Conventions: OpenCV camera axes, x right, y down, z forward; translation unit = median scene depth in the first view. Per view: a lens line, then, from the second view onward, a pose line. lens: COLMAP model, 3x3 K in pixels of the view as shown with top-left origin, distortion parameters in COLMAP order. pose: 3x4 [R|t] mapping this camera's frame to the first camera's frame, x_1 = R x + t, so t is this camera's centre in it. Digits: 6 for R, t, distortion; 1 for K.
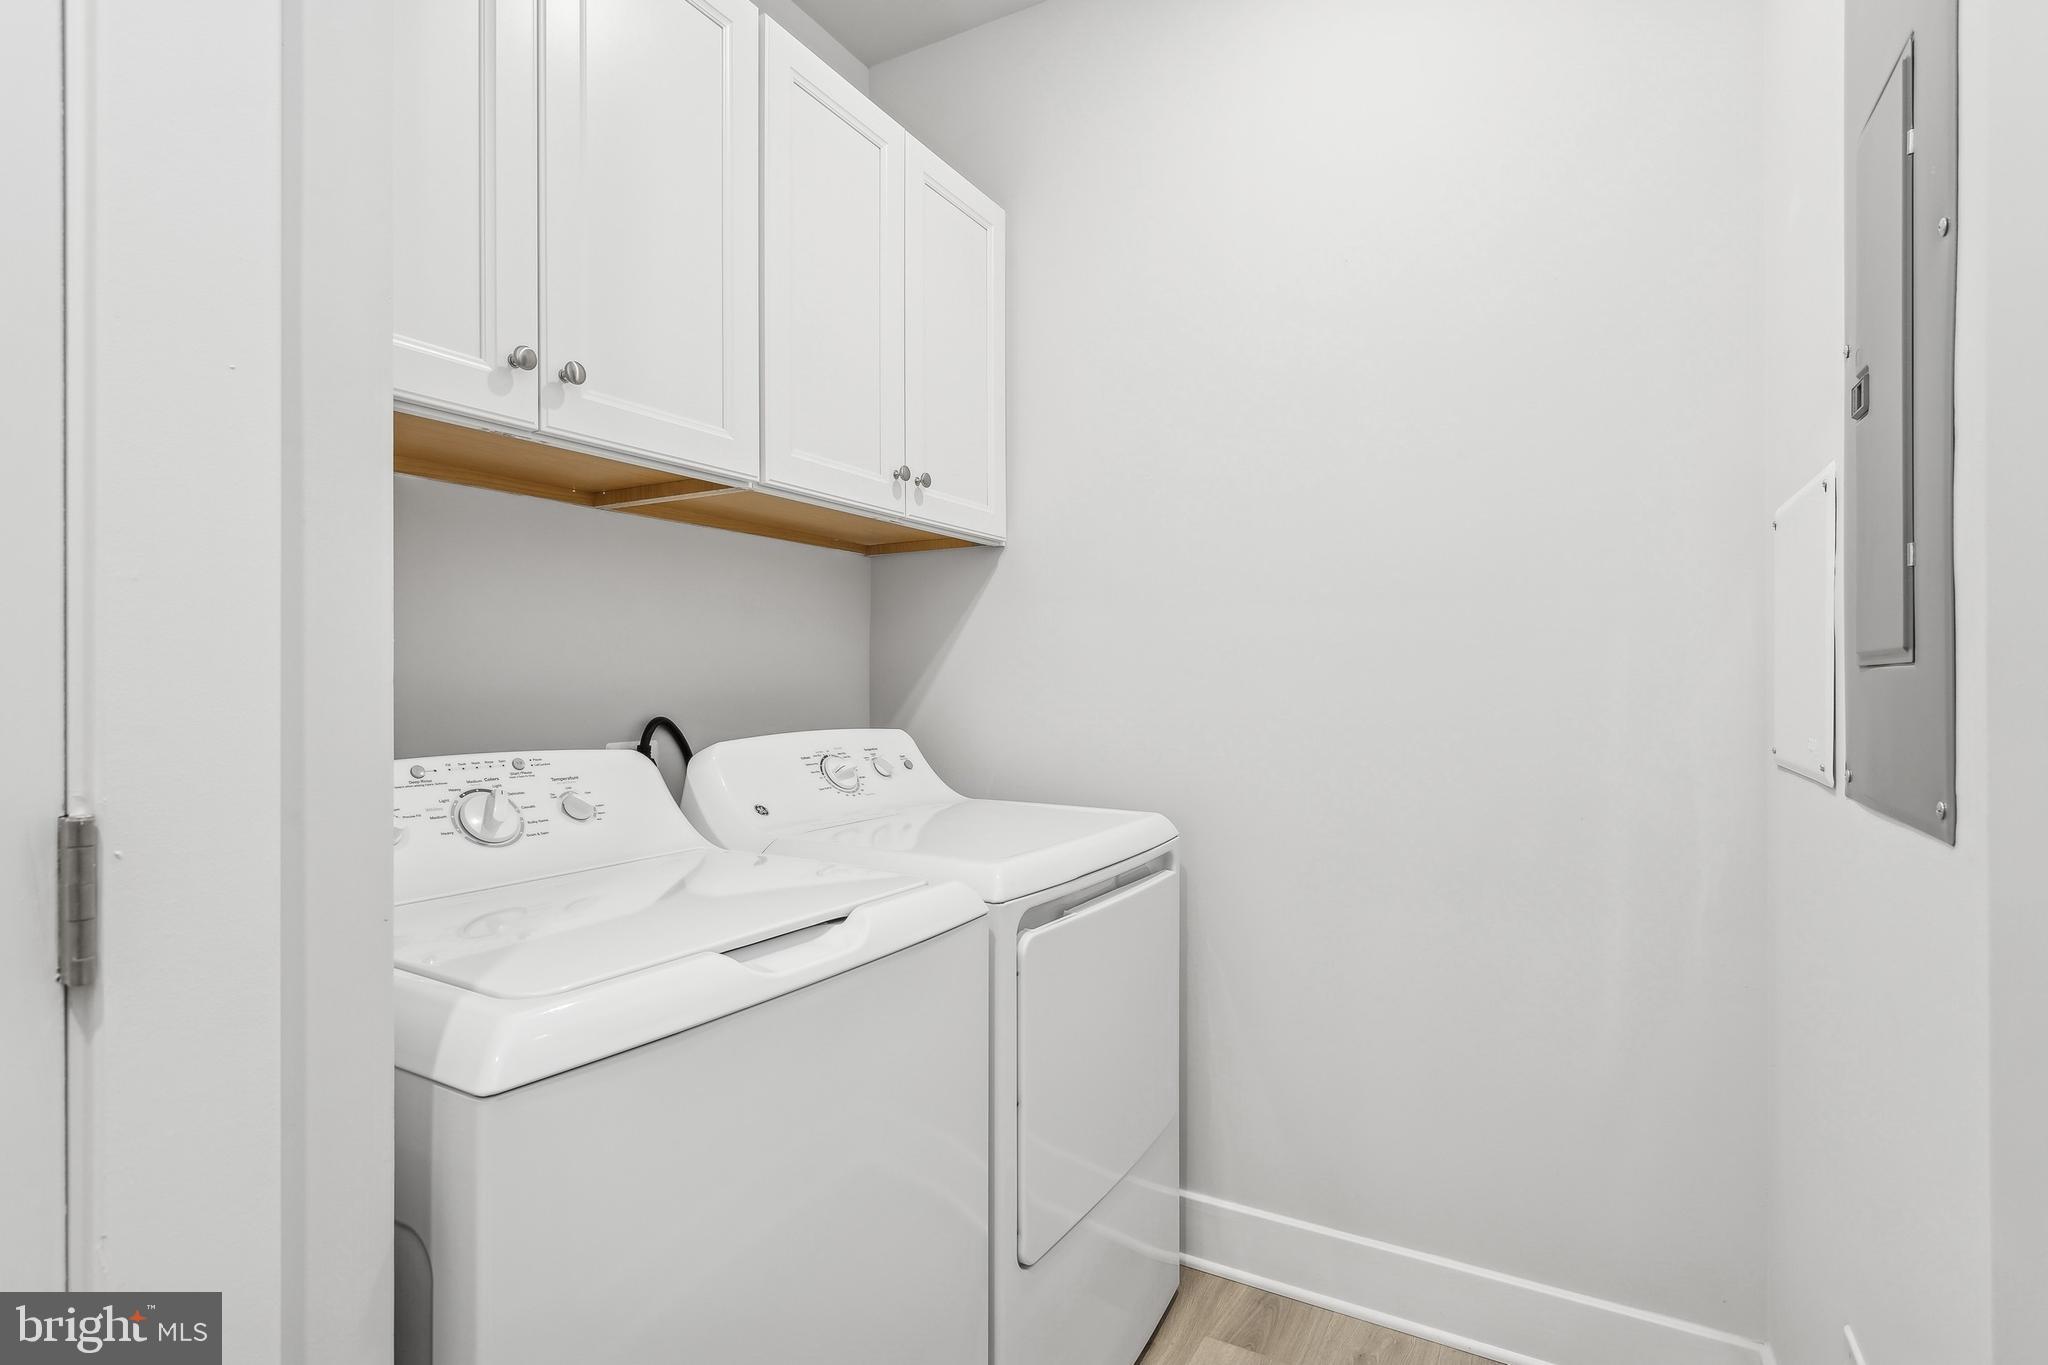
lens RADIAL K [[991.7, 0, 1022.8], [0, 991.7, 686.2], [0, 0, 1]] dist [-0.000864, 0.000941]
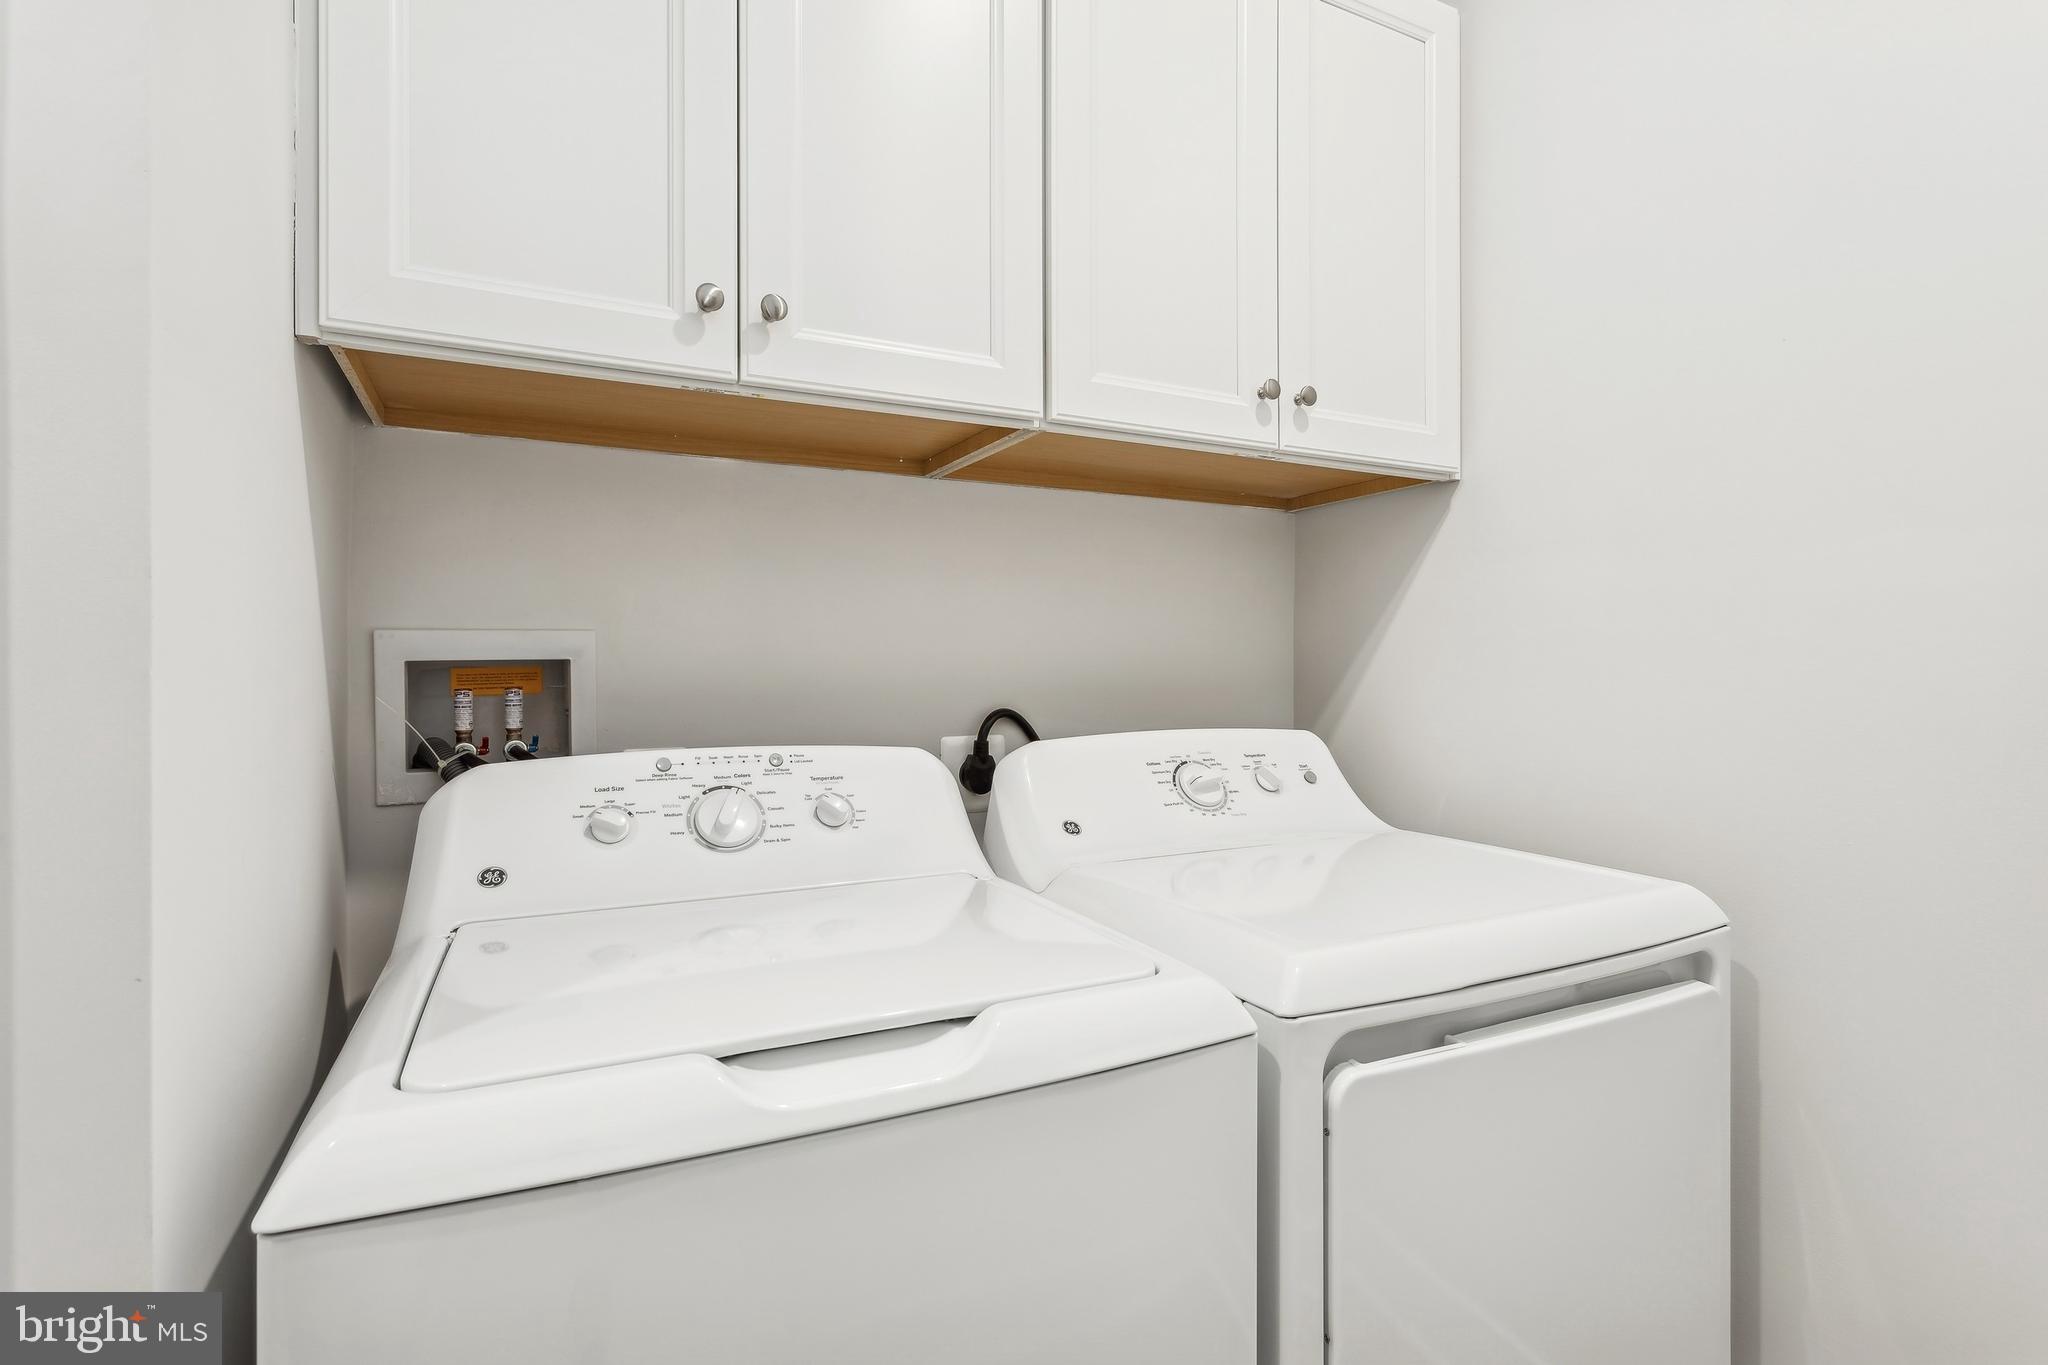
lens RADIAL K [[991.7, 0, 1029.9], [0, 991.7, 669.4], [0, 0, 1]] dist [-0.000864, 0.000941]
pose [[0.837087, 0.000730, -0.547070, 0.150141], [-0.002297, 0.999995, -0.002180, -0.002290], [0.547065, 0.003081, 0.837084, 0.304146]]
